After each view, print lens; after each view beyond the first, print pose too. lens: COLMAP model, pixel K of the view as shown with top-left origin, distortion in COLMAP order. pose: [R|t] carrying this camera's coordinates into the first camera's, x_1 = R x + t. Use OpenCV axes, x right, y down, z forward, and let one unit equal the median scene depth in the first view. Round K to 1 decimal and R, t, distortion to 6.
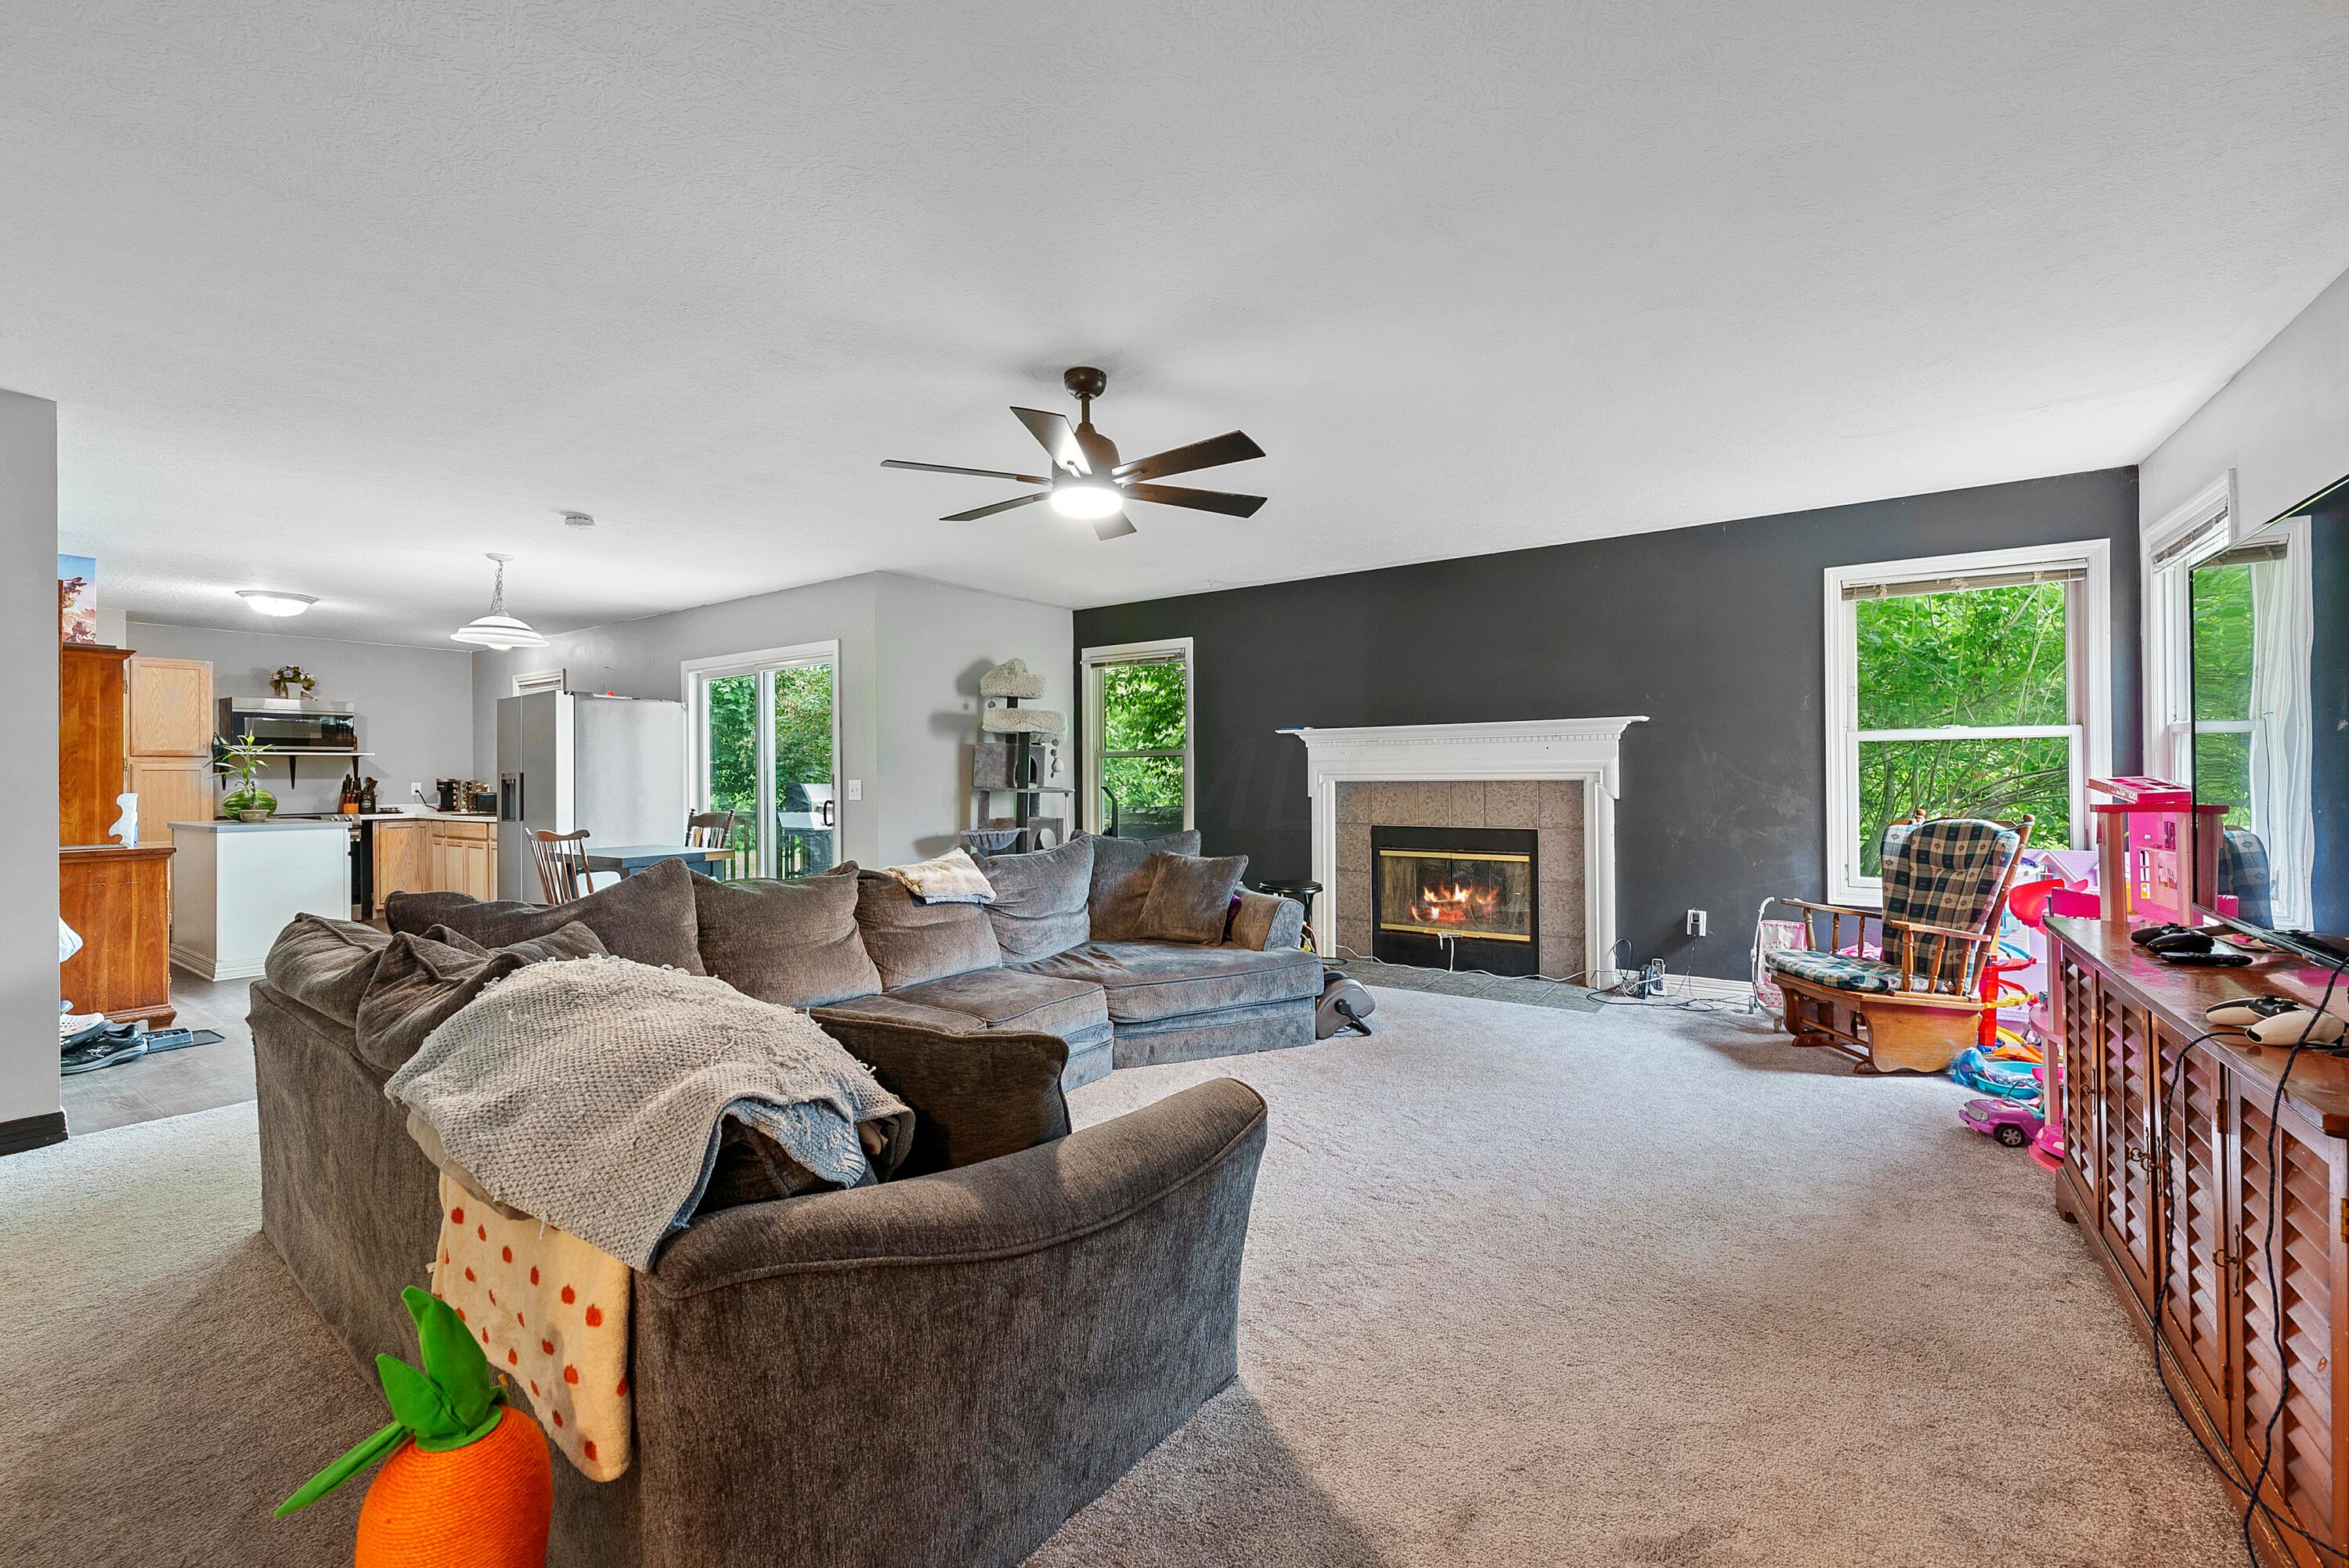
lens RADIAL K [[958.0, 0, 1188.5], [0, 958.0, 771.0], [0, 0, 1]] dist [0.000838, 0.000553]
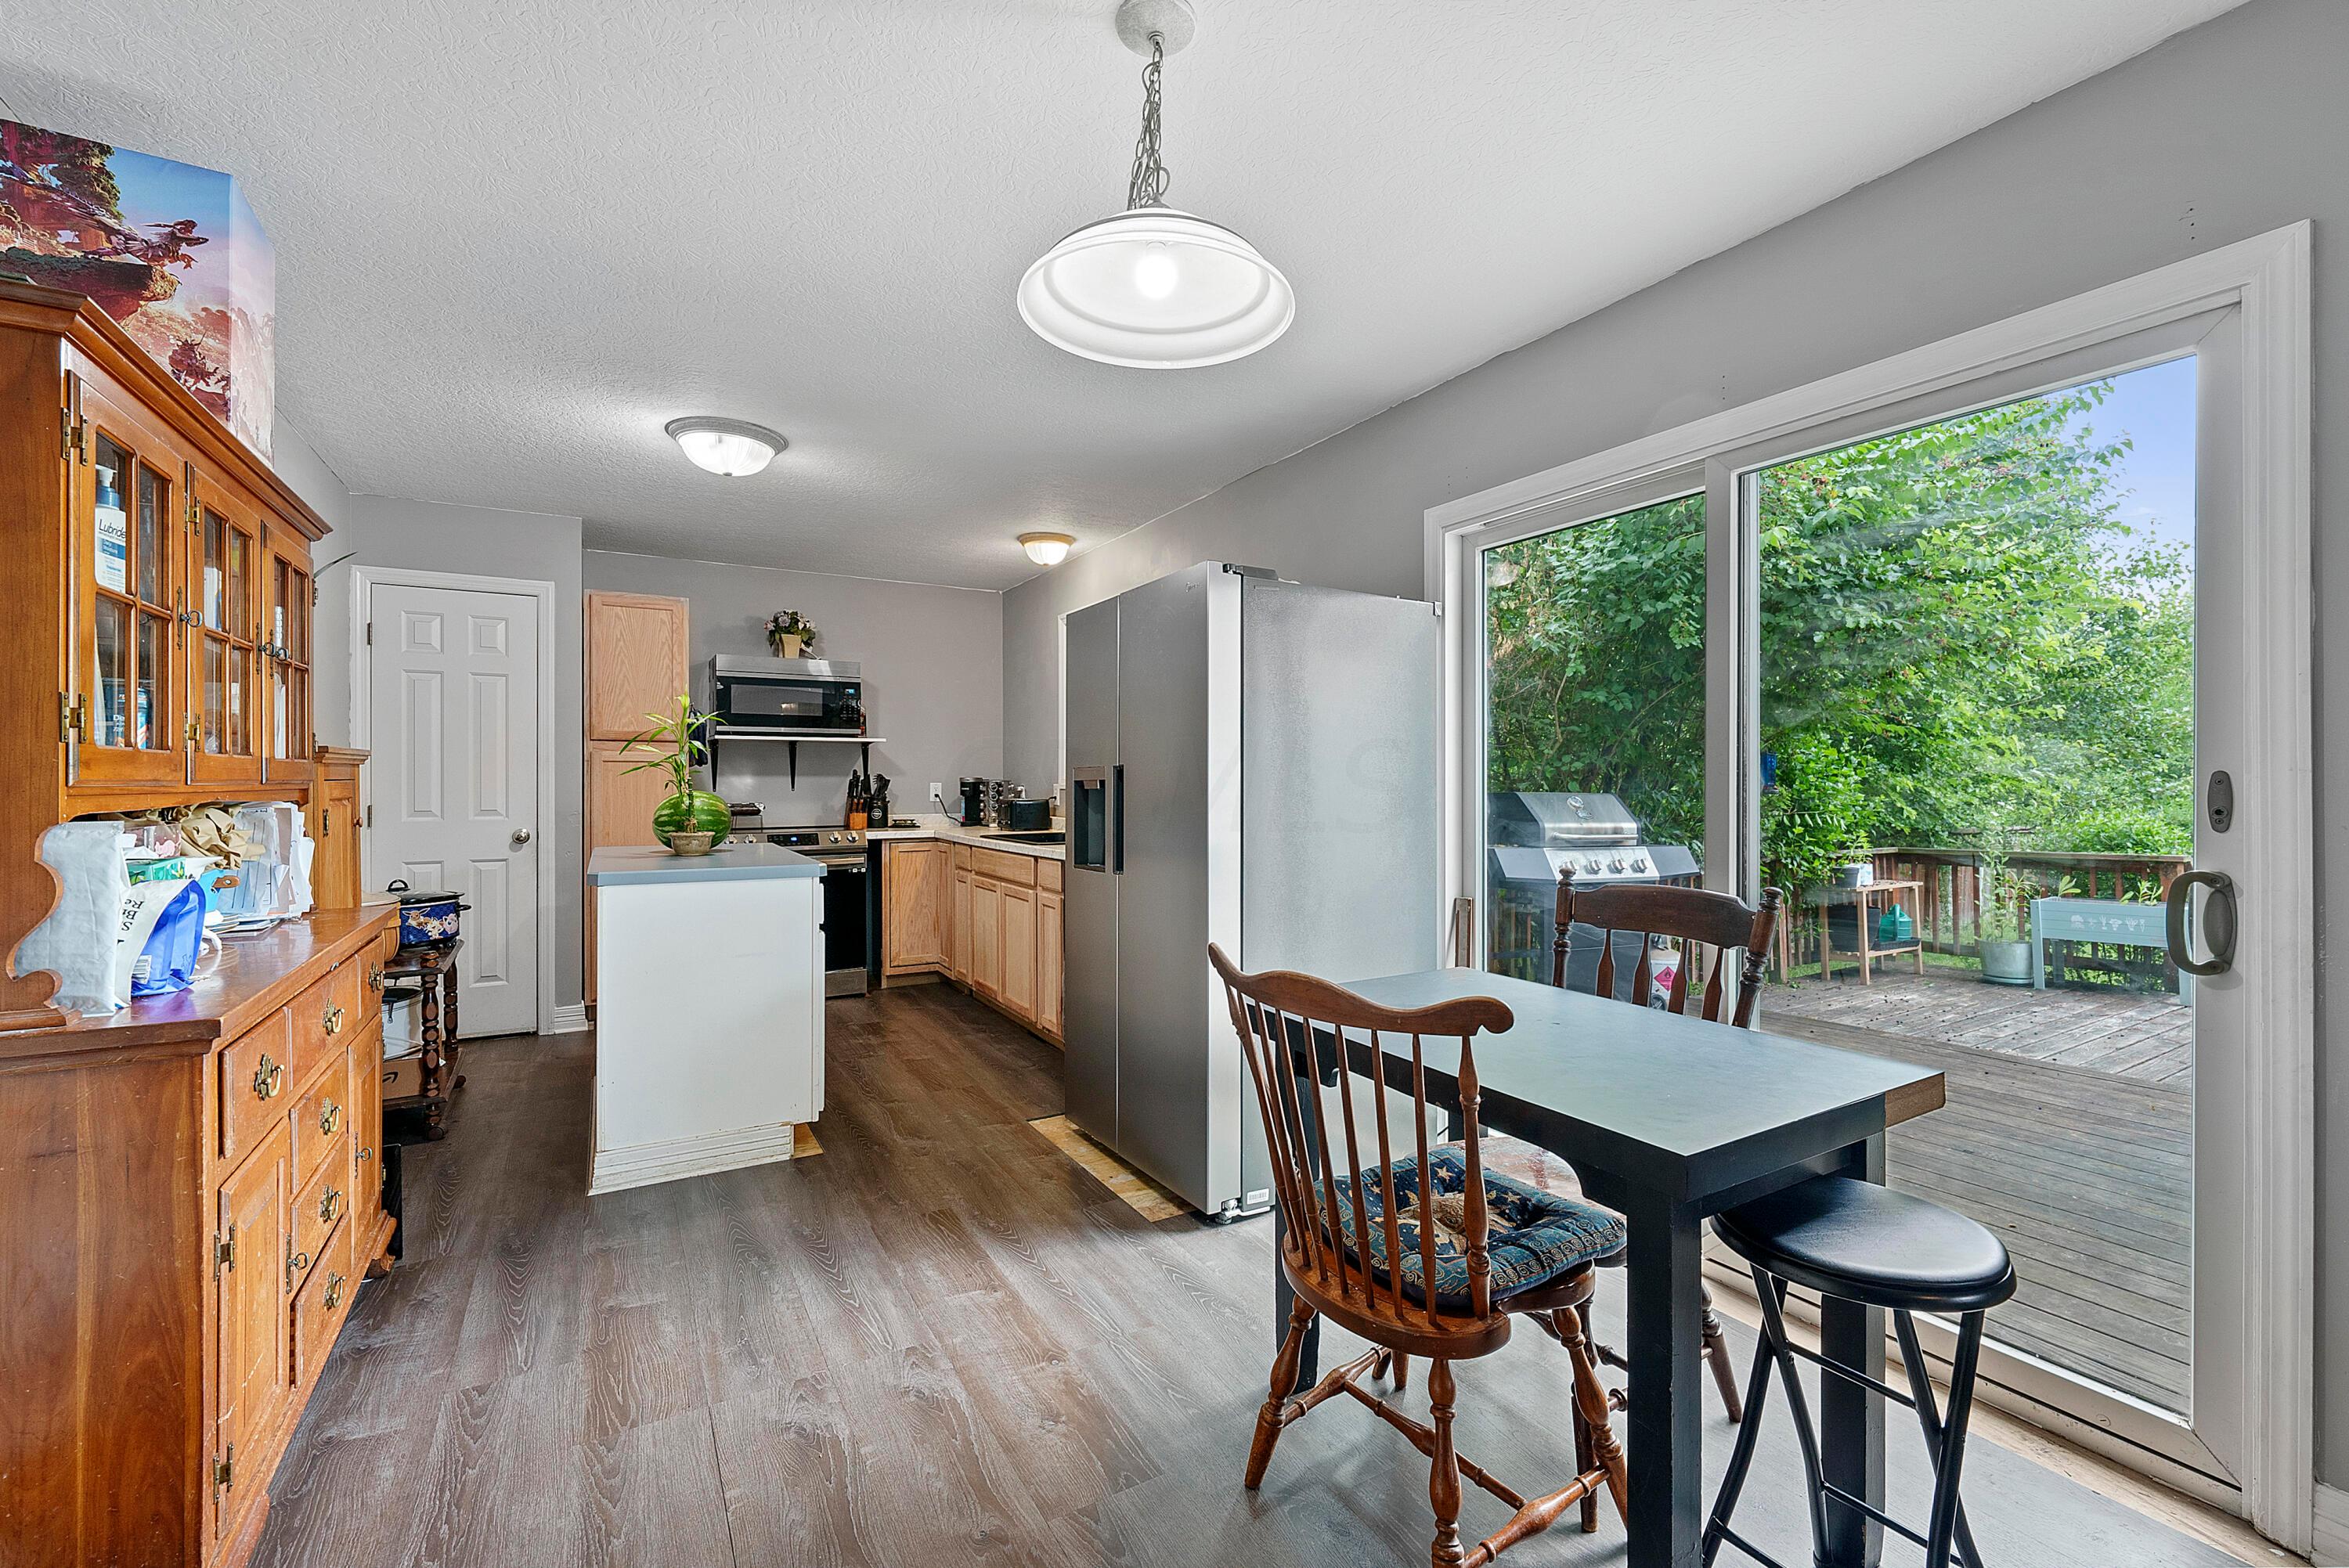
lens RADIAL K [[985.0, 0, 1198.7], [0, 985.0, 777.3], [0, 0, 1]] dist [-0.005552, -0.000478]
pose [[0.911874, 0.006662, -0.410416, -0.516367], [-0.005060, 0.999975, 0.004990, 0.005348], [0.410439, -0.002474, 0.911885, 0.650586]]
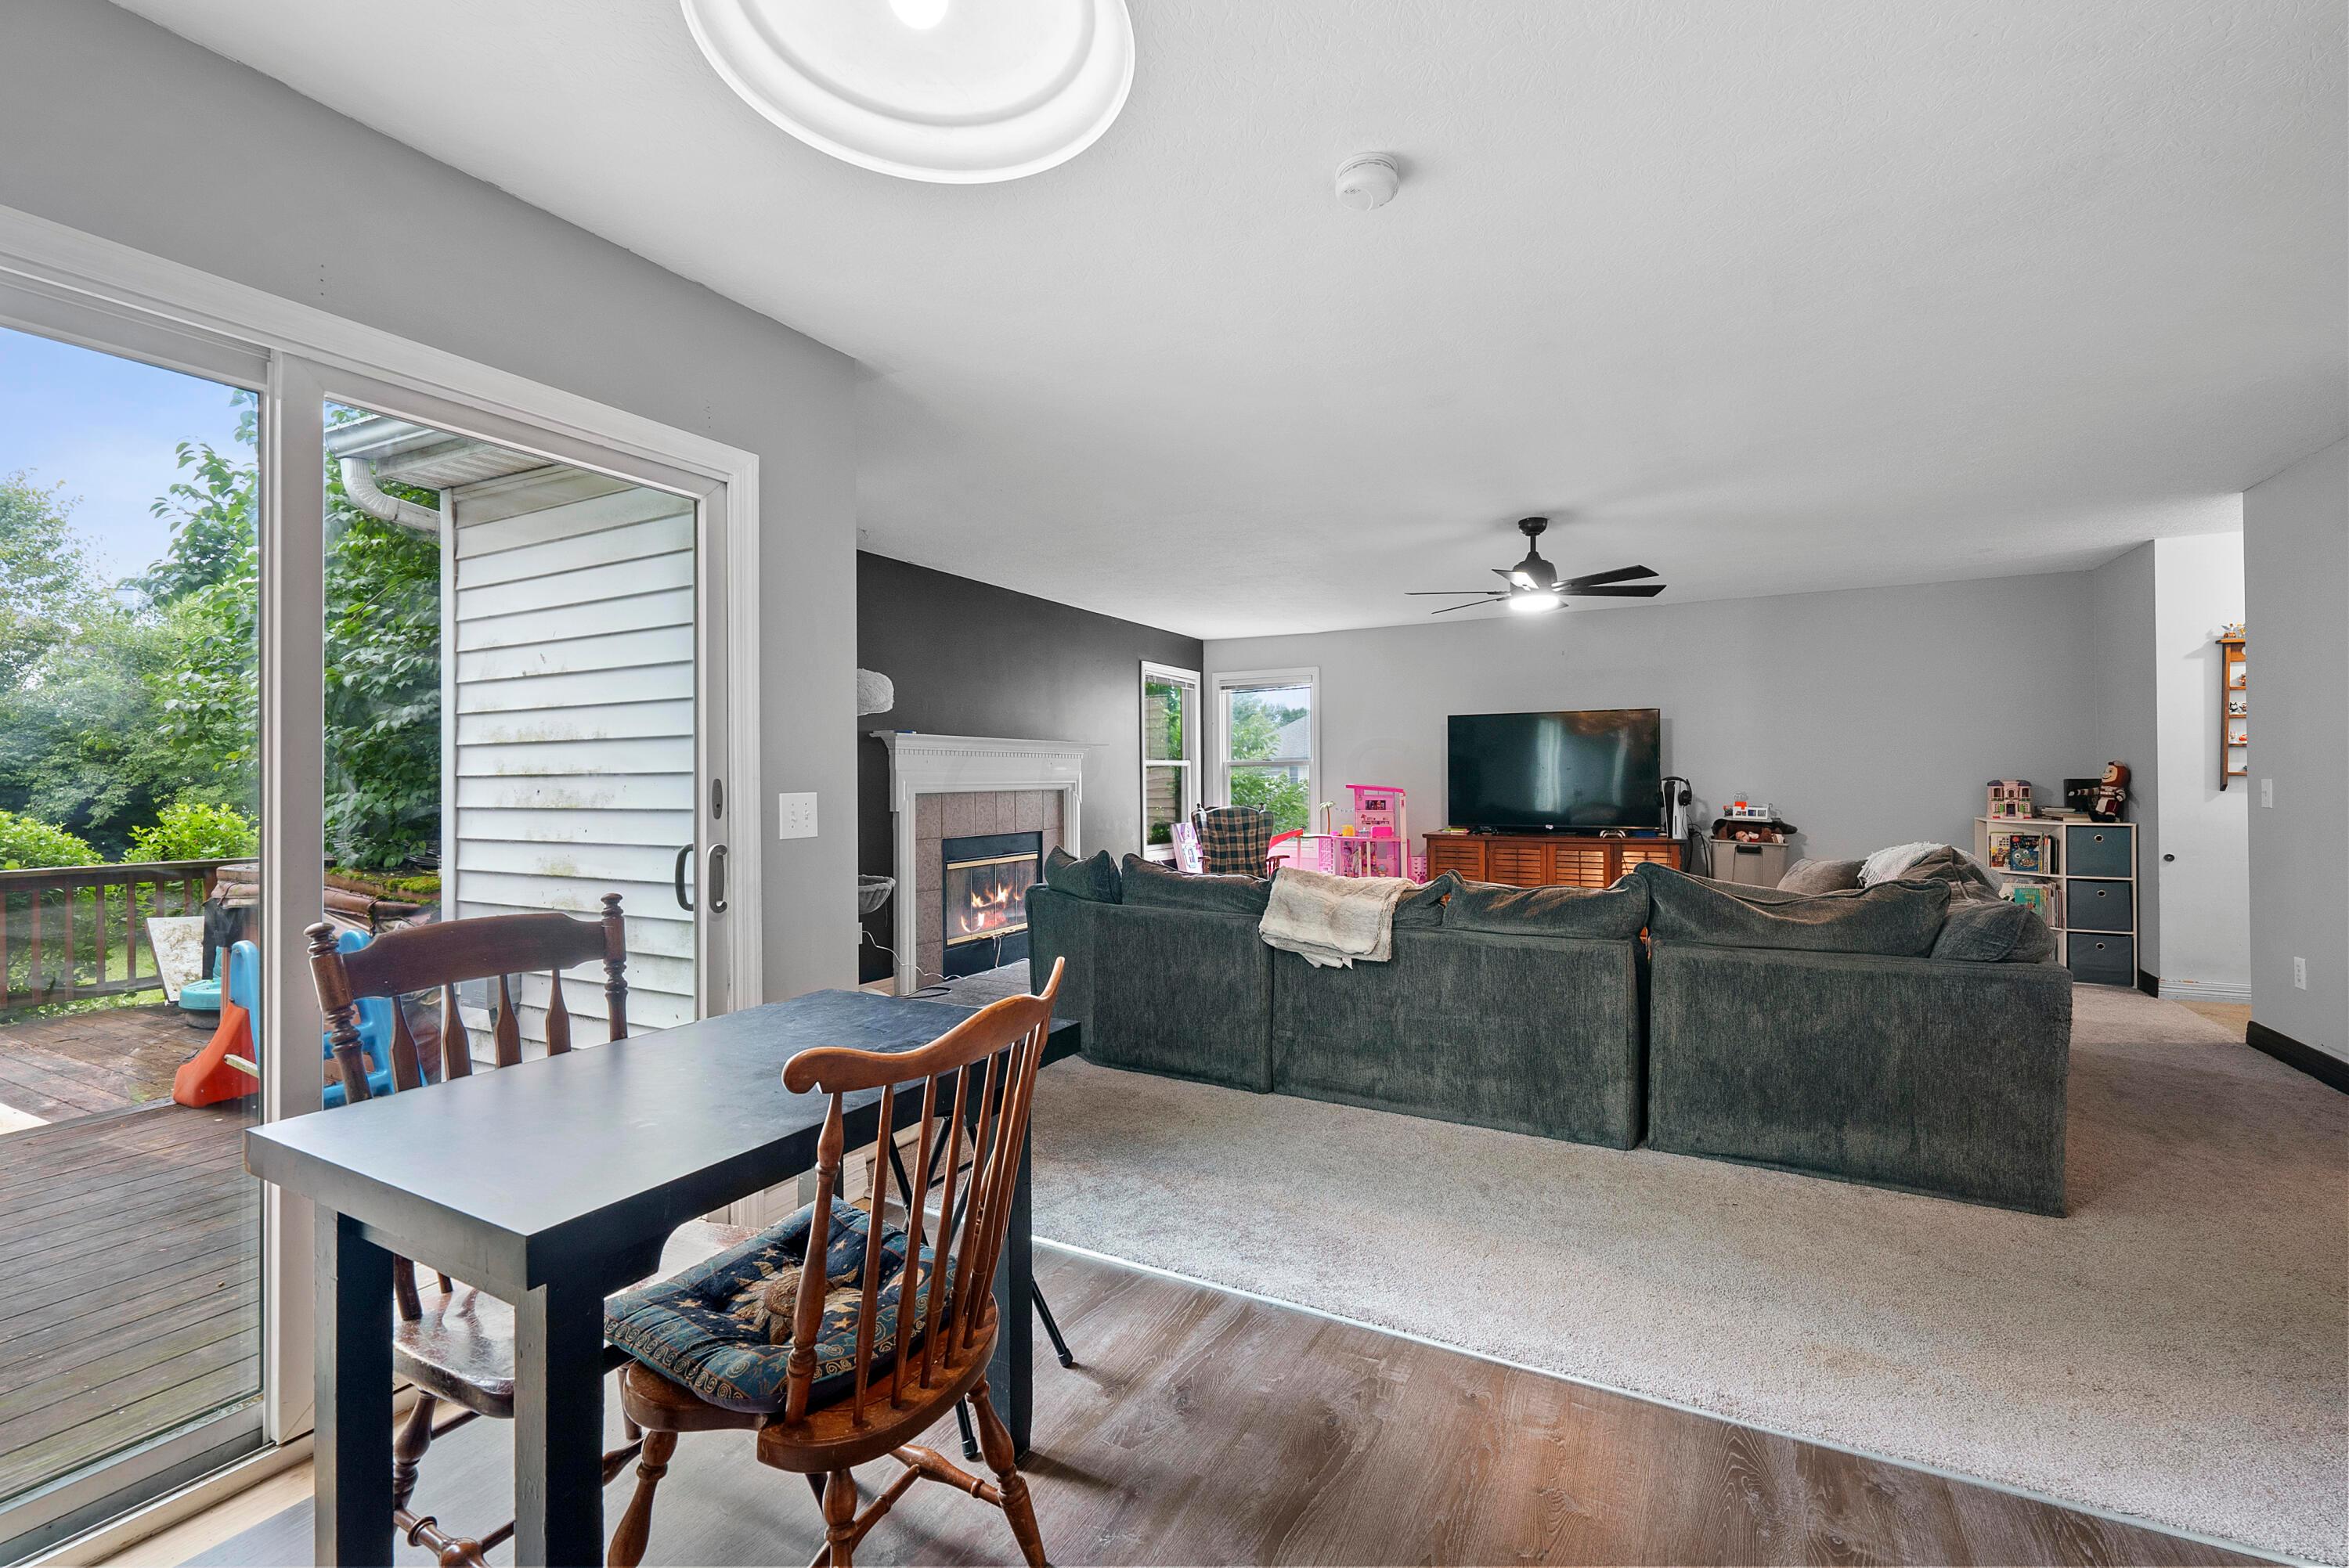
lens RADIAL K [[985.0, 0, 1188.3], [0, 985.0, 771.5], [0, 0, 1]] dist [-0.005552, -0.000478]
pose [[-0.104393, 0.018153, 0.994370, -0.791860], [0.005753, 0.999828, -0.017648, 0.008657], [-0.994520, 0.003878, -0.104479, 0.844693]]
